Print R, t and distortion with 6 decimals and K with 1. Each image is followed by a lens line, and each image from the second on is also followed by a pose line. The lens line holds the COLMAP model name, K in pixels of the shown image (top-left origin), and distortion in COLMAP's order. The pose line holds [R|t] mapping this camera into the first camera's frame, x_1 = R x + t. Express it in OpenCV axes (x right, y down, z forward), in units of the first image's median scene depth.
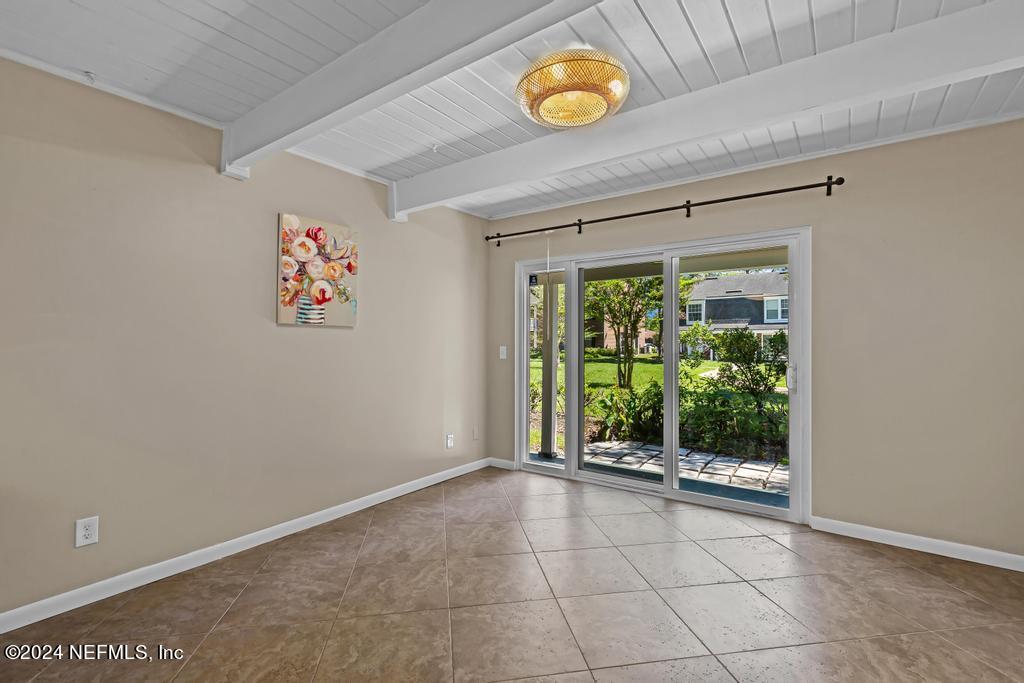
lens RADIAL K [[464.4, 0, 512.0], [0, 464.4, 341.5], [0, 0, 1]] dist [0.002290, 0.000288]
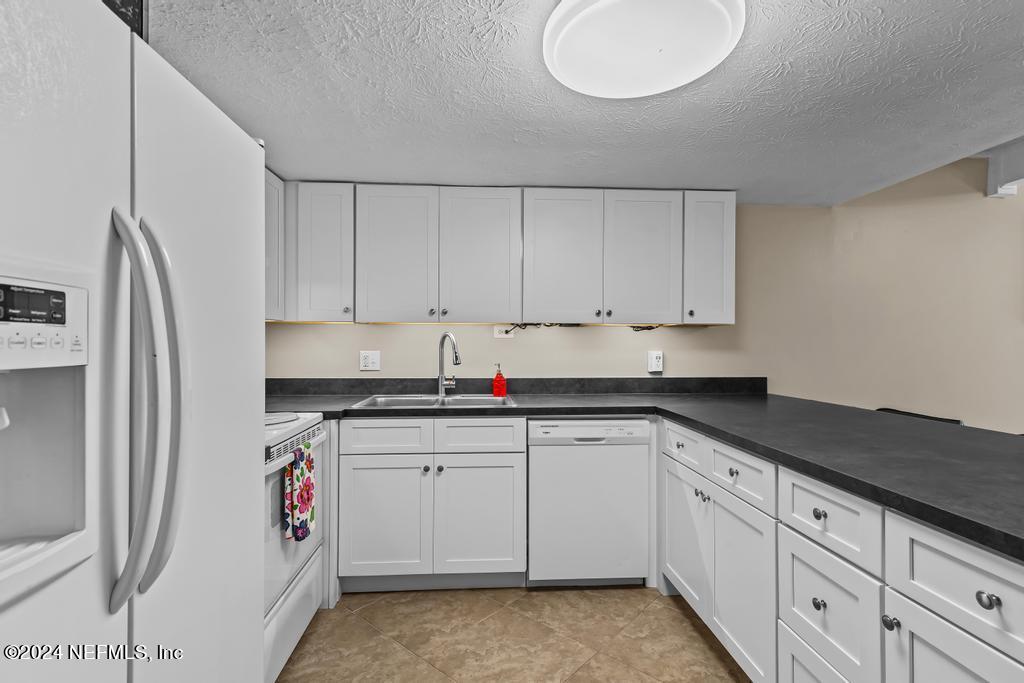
lens RADIAL K [[485.5, 0, 508.1], [0, 485.5, 338.7], [0, 0, 1]] dist [0.002962, -0.000442]
pose [[0.625958, -0.002300, -0.779854, -0.371430], [-0.000872, 0.999993, -0.003649, -0.006382], [0.779857, 0.002964, 0.625951, -0.568479]]
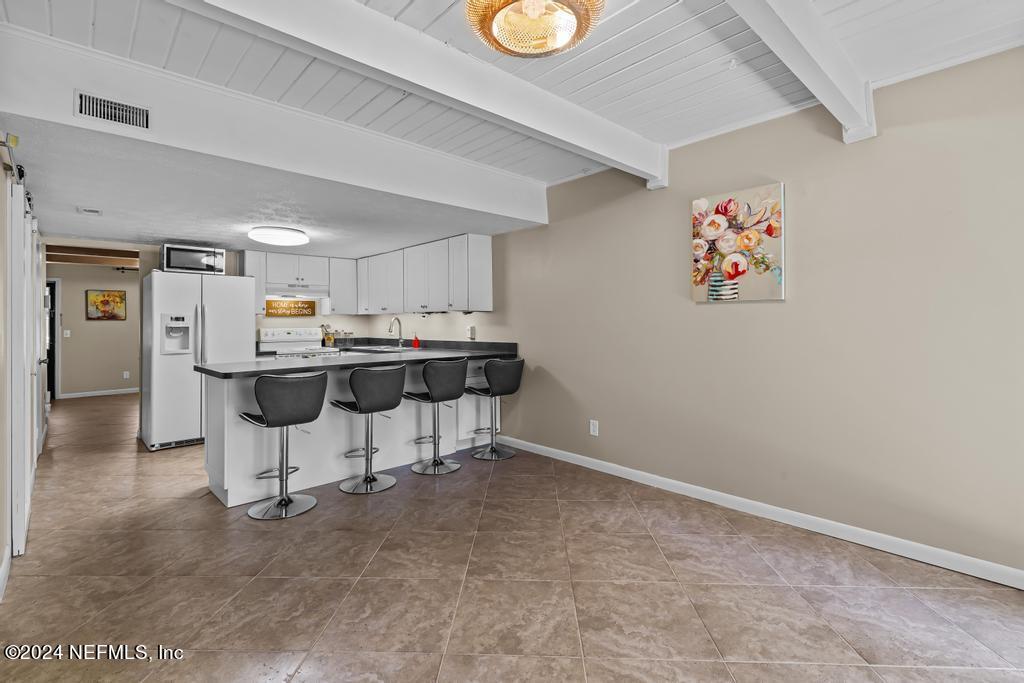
lens RADIAL K [[468.8, 0, 516.3], [0, 468.8, 318.6], [0, 0, 1]] dist [-0.000187, 0.000657]
pose [[-0.197132, -0.005699, -0.980360, 0.630156], [0.012209, 0.999891, -0.008268, 0.004173], [0.980301, -0.013599, -0.197041, 0.764805]]
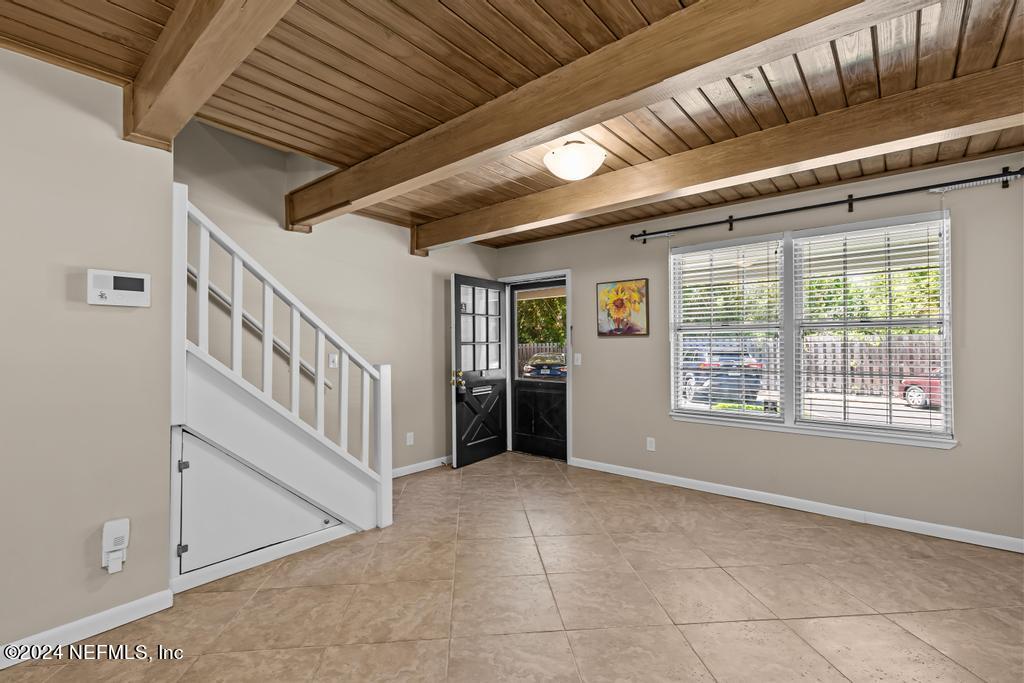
lens RADIAL K [[457.4, 0, 512.0], [0, 457.4, 341.5], [0, 0, 1]] dist [0.002039, -0.000052]
pose [[-0.996888, 0.003004, 0.078774, -1.373232], [0.001824, 0.999885, -0.015056, -0.001188], [-0.078810, -0.014866, -0.996779, -0.672341]]
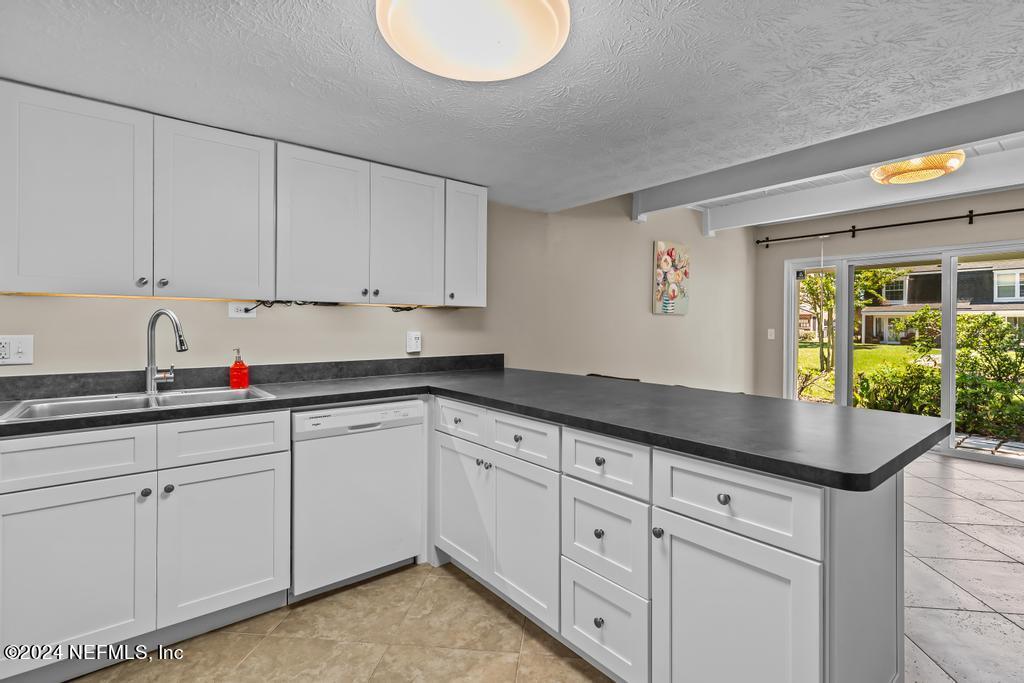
lens RADIAL K [[479.6, 0, 521.6], [0, 479.6, 326.0], [0, 0, 1]] dist [0.005839, -0.000221]
pose [[0.963364, 0.006099, -0.268126, -0.473276], [-0.004389, 0.999966, 0.006975, -0.005028], [0.268160, -0.005543, 0.963358, -0.612669]]
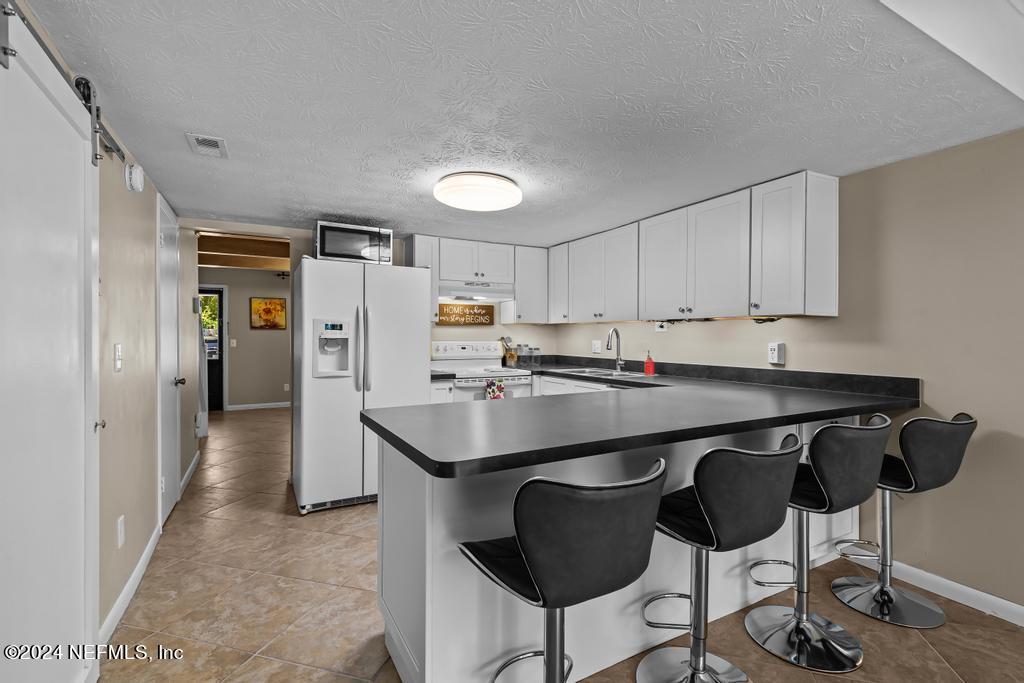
lens RADIAL K [[460.8, 0, 513.8], [0, 460.8, 338.5], [0, 0, 1]] dist [0.001645, 0.000039]
pose [[-0.435655, 0.004874, -0.900100, 0.121556], [0.000881, 0.999987, 0.004988, 0.000495], [0.900113, 0.001380, -0.435654, 0.213089]]
